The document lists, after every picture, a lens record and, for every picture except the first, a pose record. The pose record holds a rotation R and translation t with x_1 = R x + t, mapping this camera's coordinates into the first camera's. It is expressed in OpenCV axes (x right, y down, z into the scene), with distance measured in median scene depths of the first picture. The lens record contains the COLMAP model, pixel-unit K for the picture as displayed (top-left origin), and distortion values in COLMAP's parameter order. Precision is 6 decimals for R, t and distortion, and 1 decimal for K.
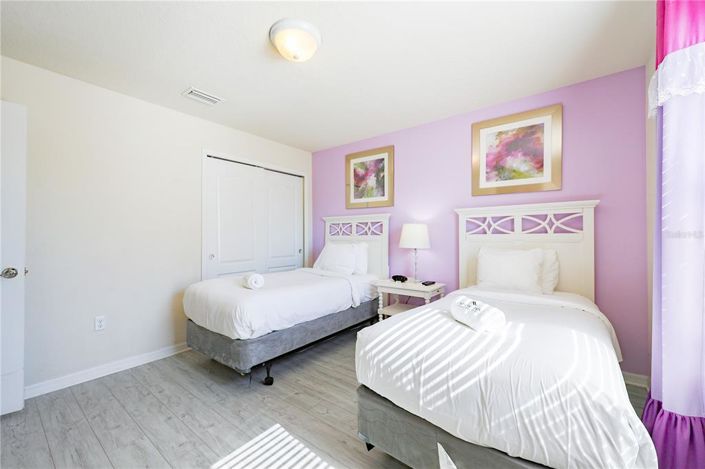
lens RADIAL K [[281.6, 0, 353.5], [0, 281.6, 234.2], [0, 0, 1]] dist [-0.000650, -0.000068]
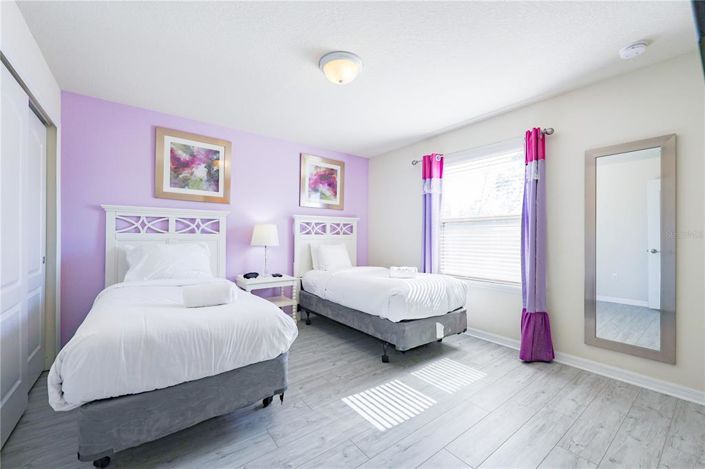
lens RADIAL K [[281.6, 0, 351.6], [0, 281.6, 235.9], [0, 0, 1]] dist [-0.000650, -0.000068]
pose [[0.267928, 0.009514, 0.963392, -0.873410], [-0.010709, 0.999919, -0.006897, 0.015628], [-0.963380, -0.008469, 0.268008, 0.426655]]
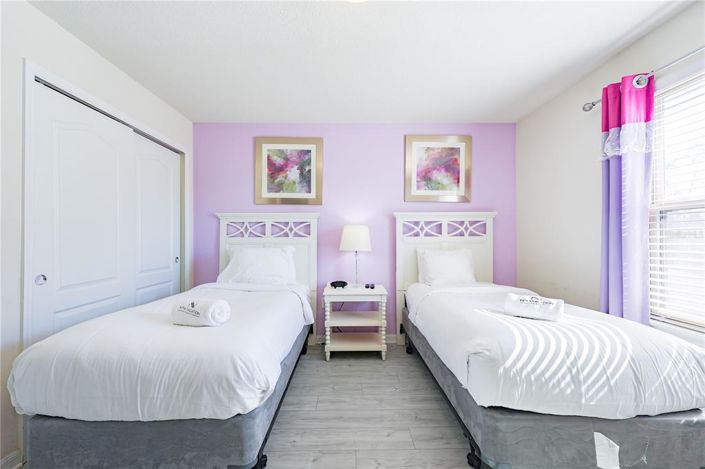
lens RADIAL K [[281.6, 0, 352.4], [0, 281.6, 235.5], [0, 0, 1]] dist [-0.000650, -0.000068]
pose [[0.784968, 0.006707, 0.619500, -0.437361], [-0.004892, 0.999977, -0.004627, 0.002076], [-0.619517, 0.000602, 0.784983, 0.295403]]
